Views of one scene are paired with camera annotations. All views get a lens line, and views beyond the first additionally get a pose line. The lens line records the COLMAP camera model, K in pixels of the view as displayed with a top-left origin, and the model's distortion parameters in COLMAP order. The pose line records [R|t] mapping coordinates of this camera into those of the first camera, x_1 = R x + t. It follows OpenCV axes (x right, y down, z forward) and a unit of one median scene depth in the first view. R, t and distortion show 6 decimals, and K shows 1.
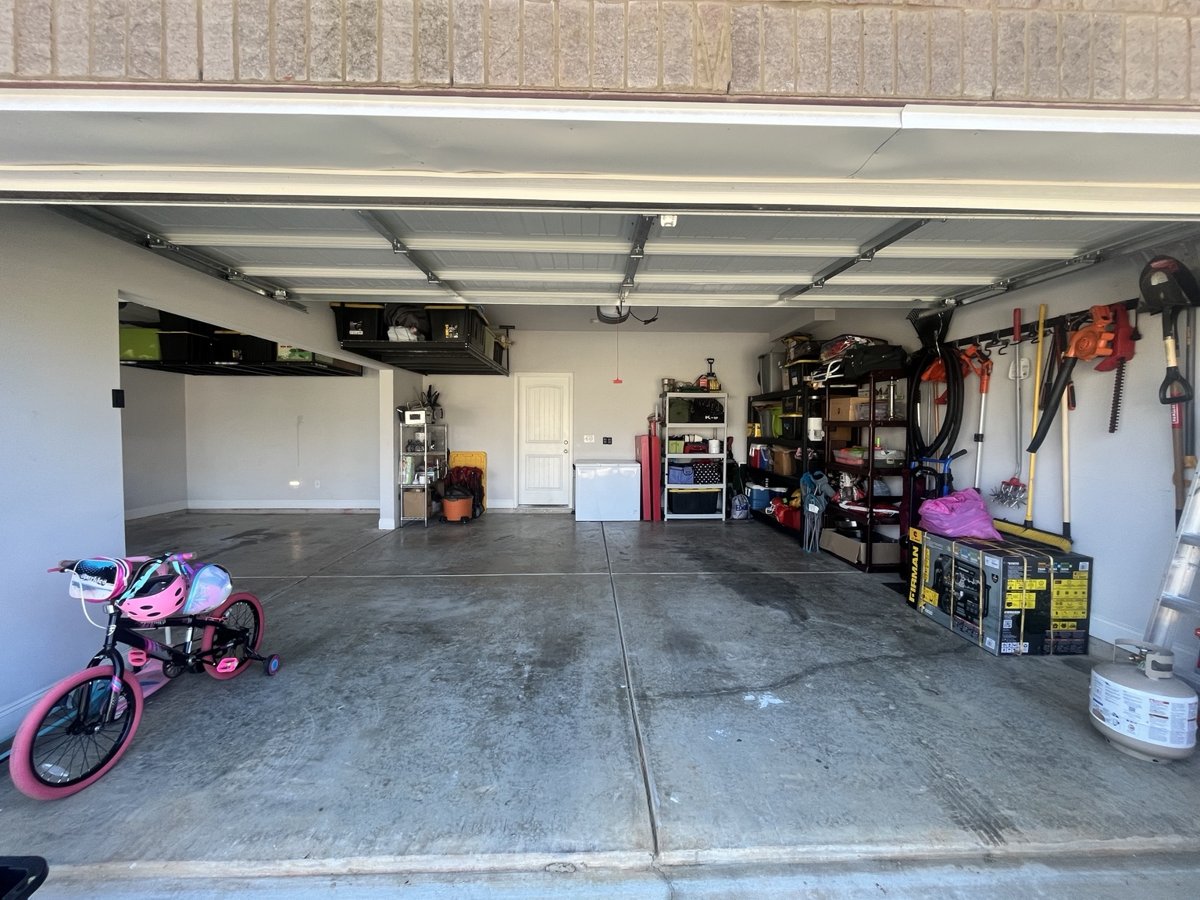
lens RADIAL K [[486.6, 0, 600.4], [0, 486.6, 443.1], [0, 0, 1]] dist [-0.002891, -0.000166]
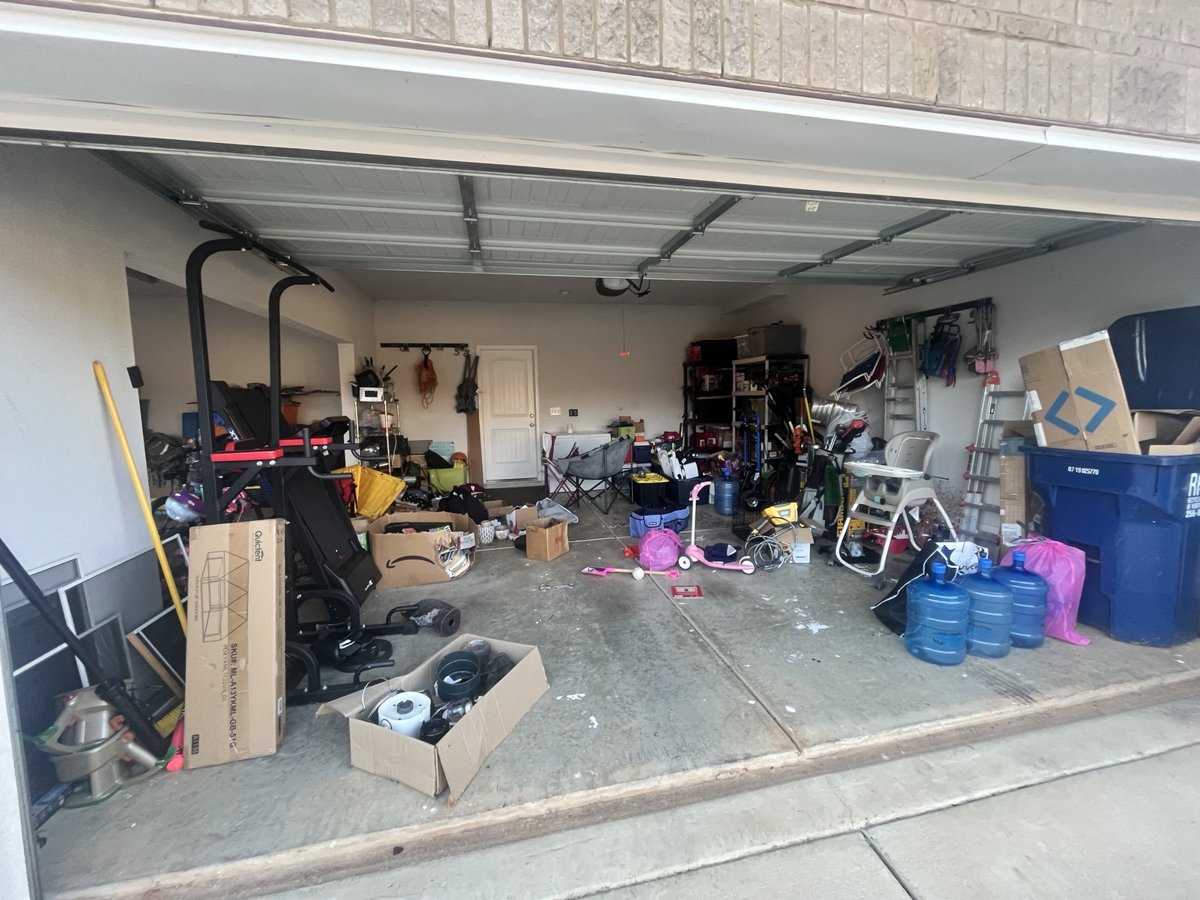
lens RADIAL K [[486.6, 0, 596.1], [0, 486.6, 442.8], [0, 0, 1]] dist [-0.002891, -0.000166]
pose [[0.982387, -0.043234, 0.181787, -0.817593], [0.033402, 0.997827, 0.056802, 0.011764], [-0.183848, -0.049729, 0.981696, -0.056263]]
